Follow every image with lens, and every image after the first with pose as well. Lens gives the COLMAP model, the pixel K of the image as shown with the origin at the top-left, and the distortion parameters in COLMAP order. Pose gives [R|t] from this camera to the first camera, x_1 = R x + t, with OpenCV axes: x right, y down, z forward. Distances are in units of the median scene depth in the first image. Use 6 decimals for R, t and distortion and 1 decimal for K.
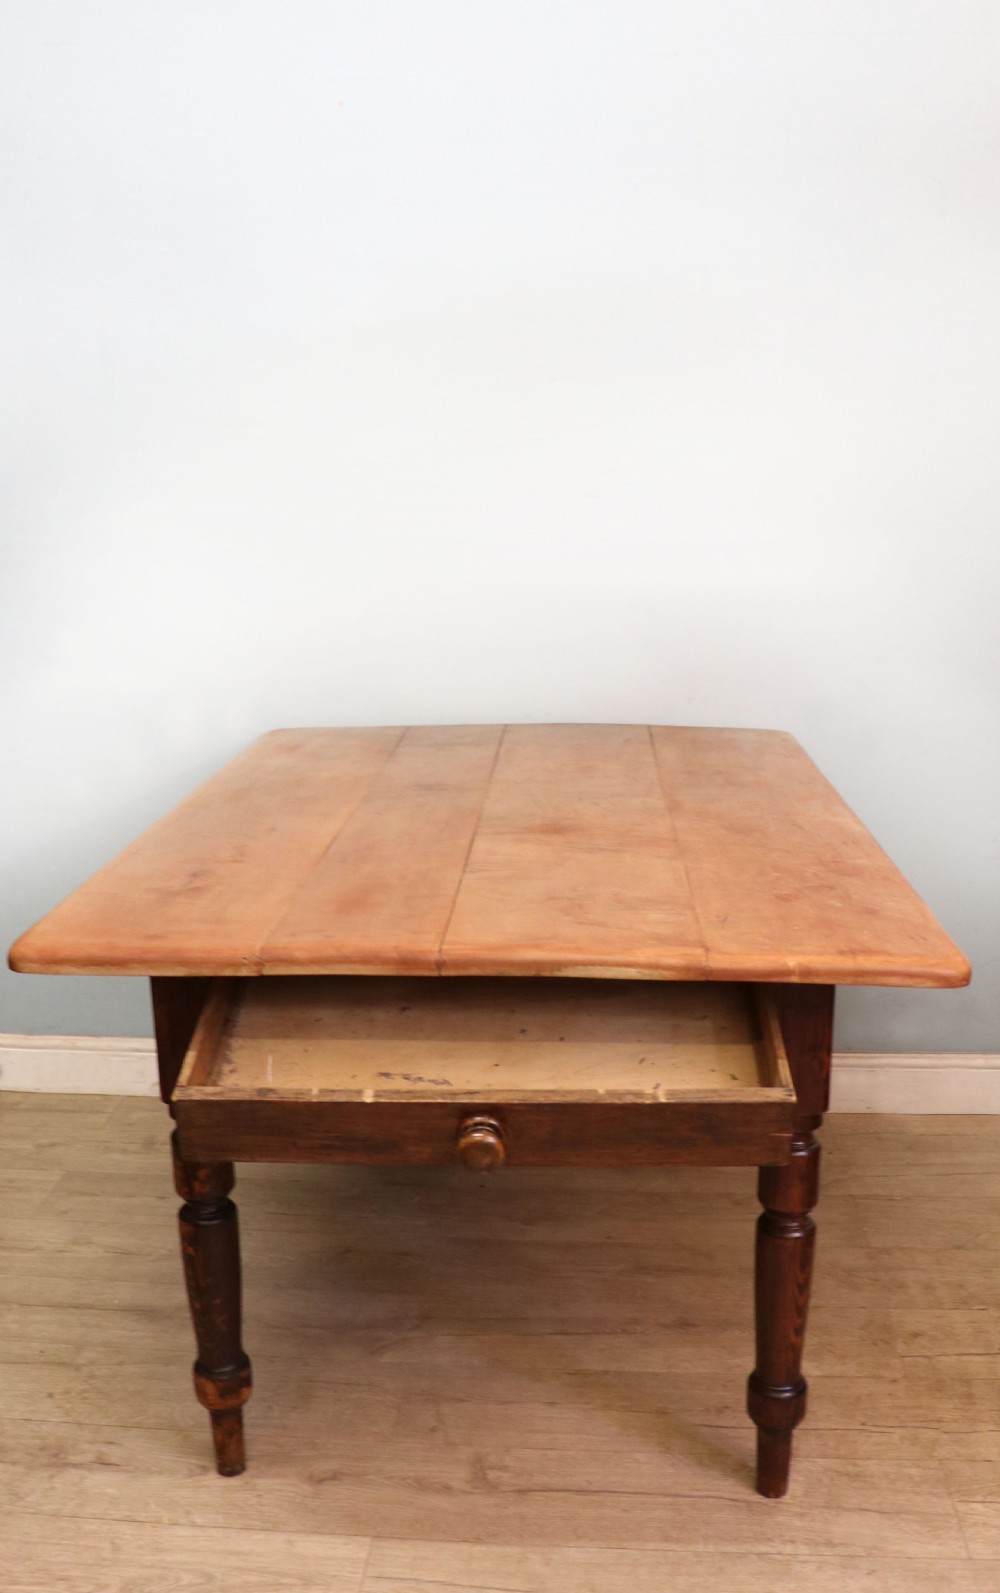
lens RADIAL K [[1596.8, 0, 474.3], [0, 1596.8, 770.2], [0, 0, 1]] dist [-0.191043, 0.144162]
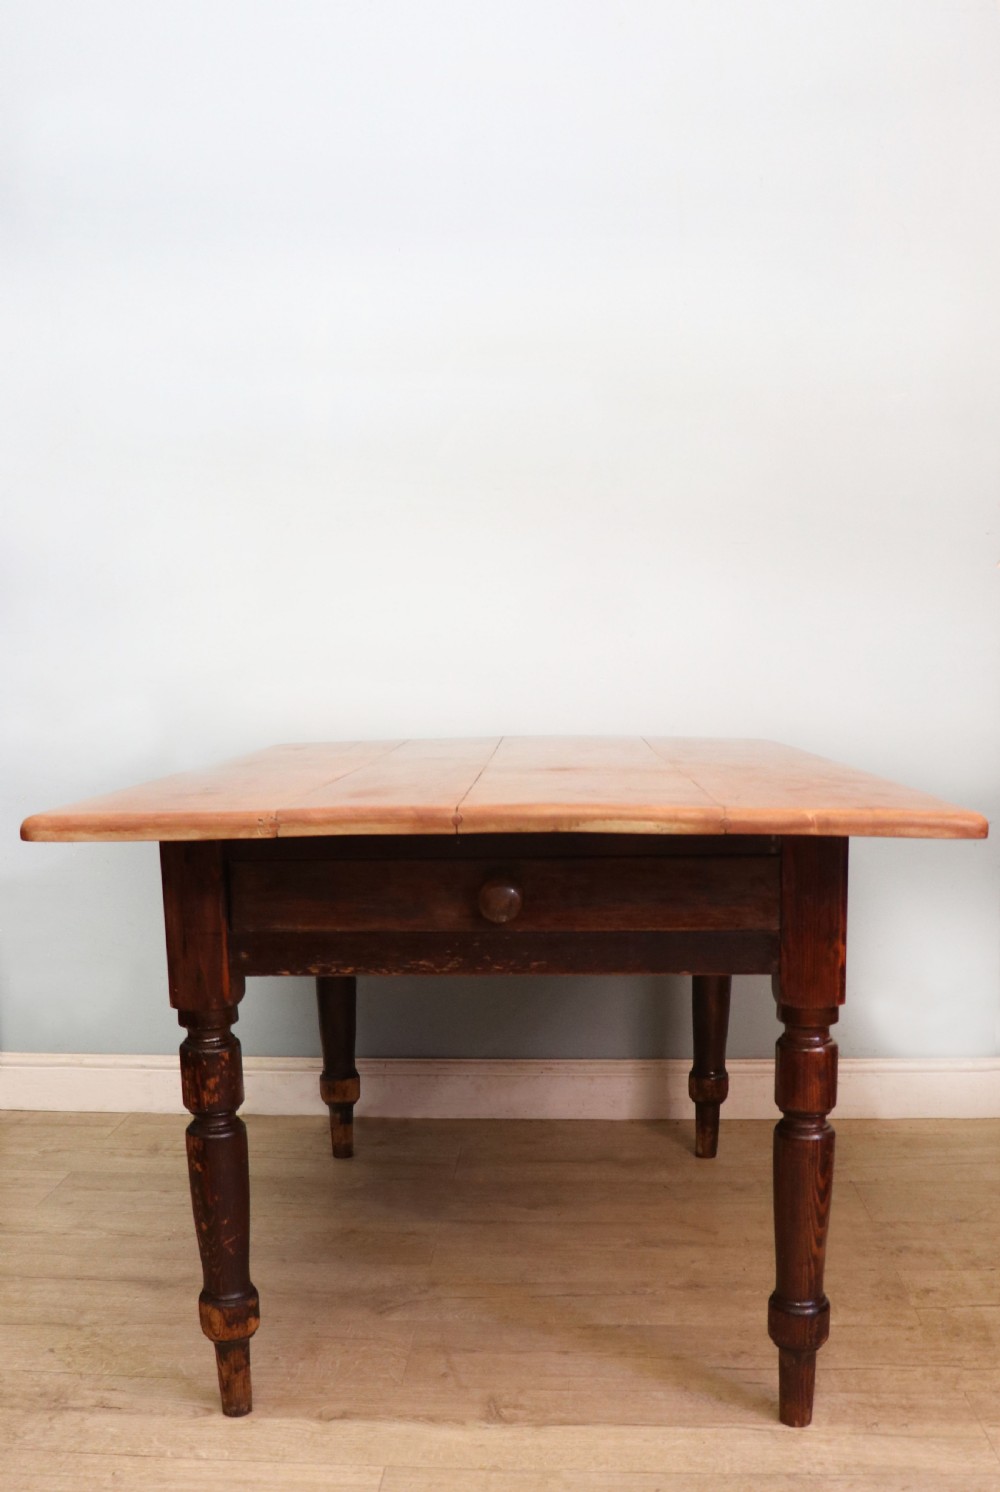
lens RADIAL K [[1489.9, 0, 469.1], [0, 1489.9, 792.6], [0, 0, 1]] dist [-0.194723, 0.149906]
pose [[0.999930, -0.006035, 0.010139, -0.018602], [0.007004, 0.995119, -0.098430, 0.156130], [-0.009496, 0.098494, 0.995092, 0.058853]]
